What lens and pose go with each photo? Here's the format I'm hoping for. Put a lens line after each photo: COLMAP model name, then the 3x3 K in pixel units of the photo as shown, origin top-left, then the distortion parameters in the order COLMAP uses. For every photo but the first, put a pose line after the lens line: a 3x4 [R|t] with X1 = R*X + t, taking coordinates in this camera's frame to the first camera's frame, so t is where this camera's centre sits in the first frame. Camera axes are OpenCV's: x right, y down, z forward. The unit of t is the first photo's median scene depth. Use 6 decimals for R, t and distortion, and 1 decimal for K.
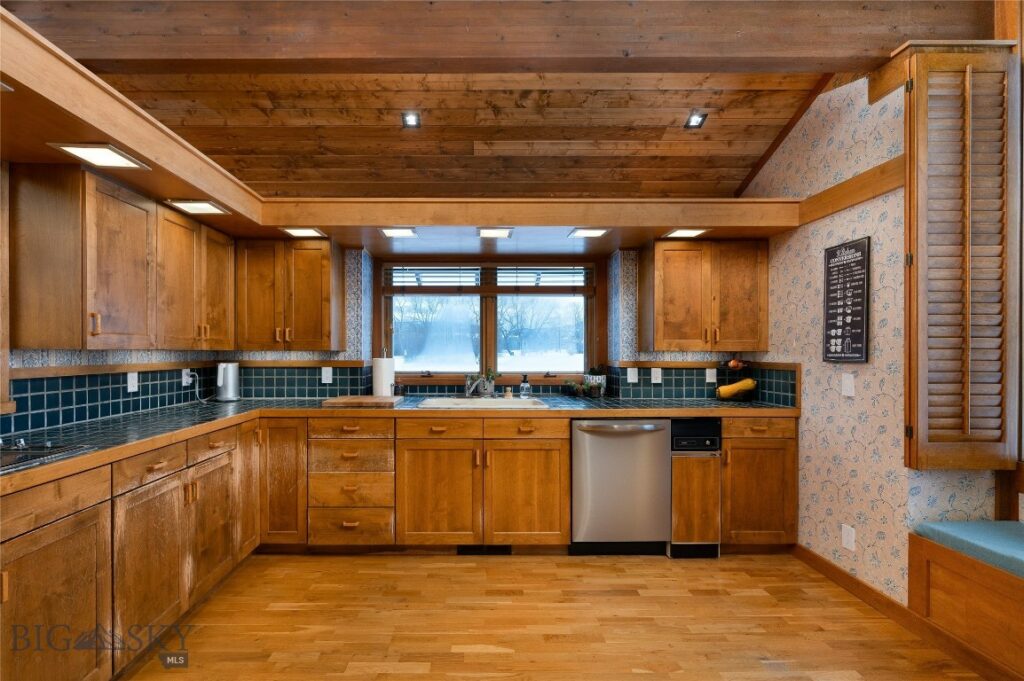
lens RADIAL K [[483.2, 0, 476.5], [0, 483.2, 354.1], [0, 0, 1]] dist [-0.000690, -0.001329]
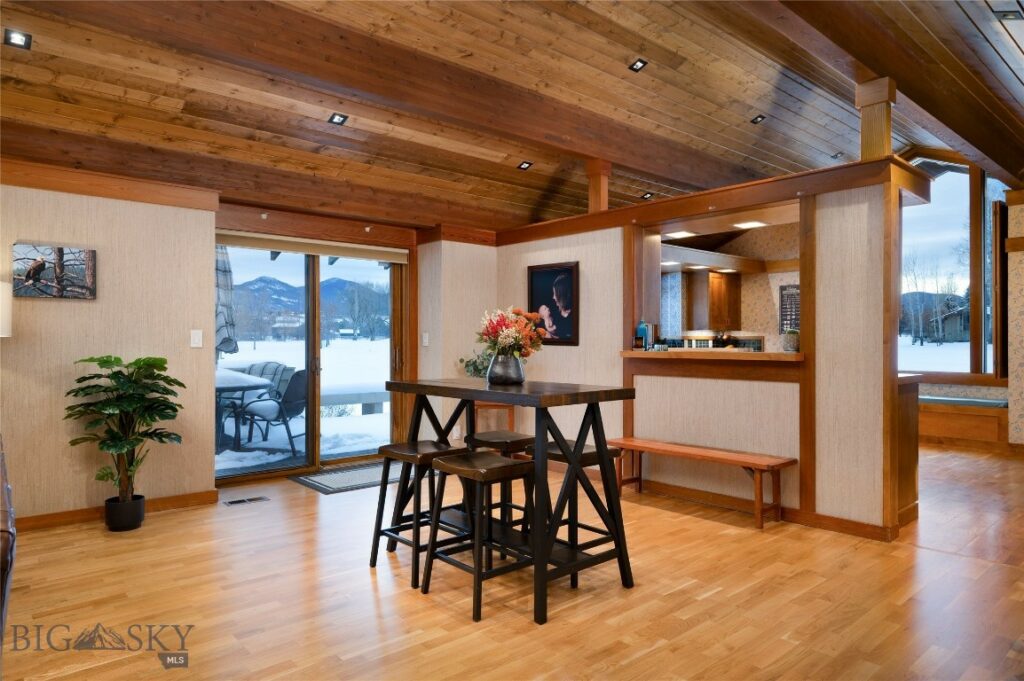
lens RADIAL K [[653.2, 0, 478.7], [0, 653.2, 339.2], [0, 0, 1]] dist [0.002411, -0.005220]
pose [[0.764278, 0.001499, 0.644885, -2.213874], [0.002251, 0.999985, -0.004991, 0.045843], [-0.644883, 0.005266, 0.764264, -0.423605]]
